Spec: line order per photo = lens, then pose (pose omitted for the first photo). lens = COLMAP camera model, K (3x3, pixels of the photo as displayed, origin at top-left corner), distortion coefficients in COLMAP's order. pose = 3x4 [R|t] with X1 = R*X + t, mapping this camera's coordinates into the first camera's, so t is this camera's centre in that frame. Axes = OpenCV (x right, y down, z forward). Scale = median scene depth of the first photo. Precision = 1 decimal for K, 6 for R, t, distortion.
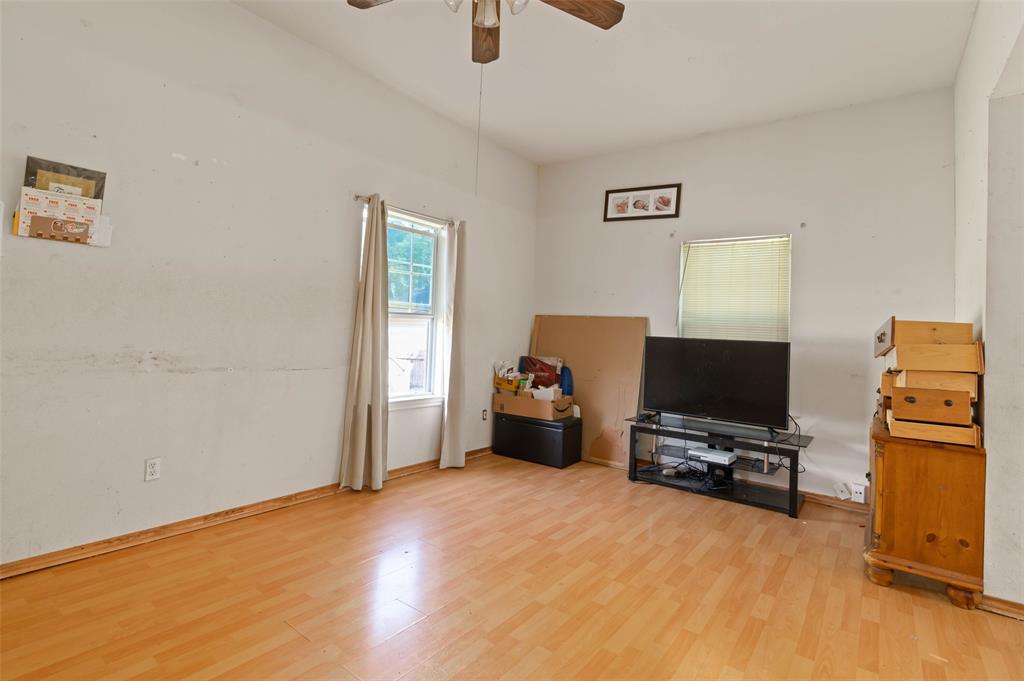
lens RADIAL K [[490.5, 0, 508.1], [0, 490.5, 319.0], [0, 0, 1]] dist [-0.003559, -0.000212]
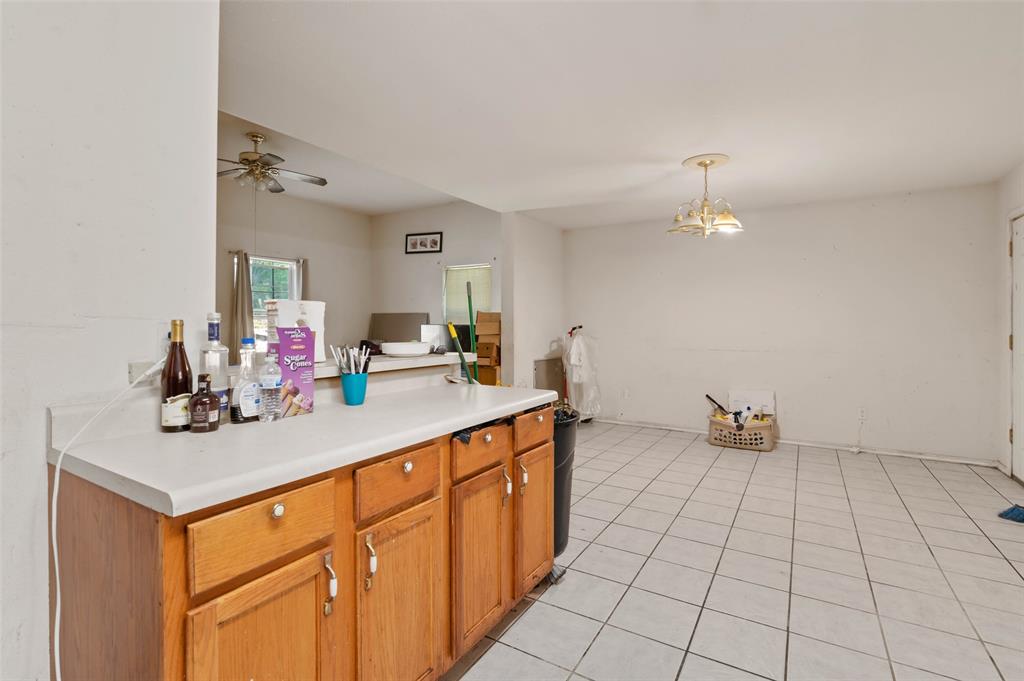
lens RADIAL K [[473.6, 0, 512.4], [0, 473.6, 334.3], [0, 0, 1]] dist [-0.009749, 0.000696]
pose [[0.995653, -0.039468, 0.084364, 0.473180], [0.035746, 0.998339, 0.045188, 0.006932], [-0.086008, -0.041976, 0.995410, -0.680130]]
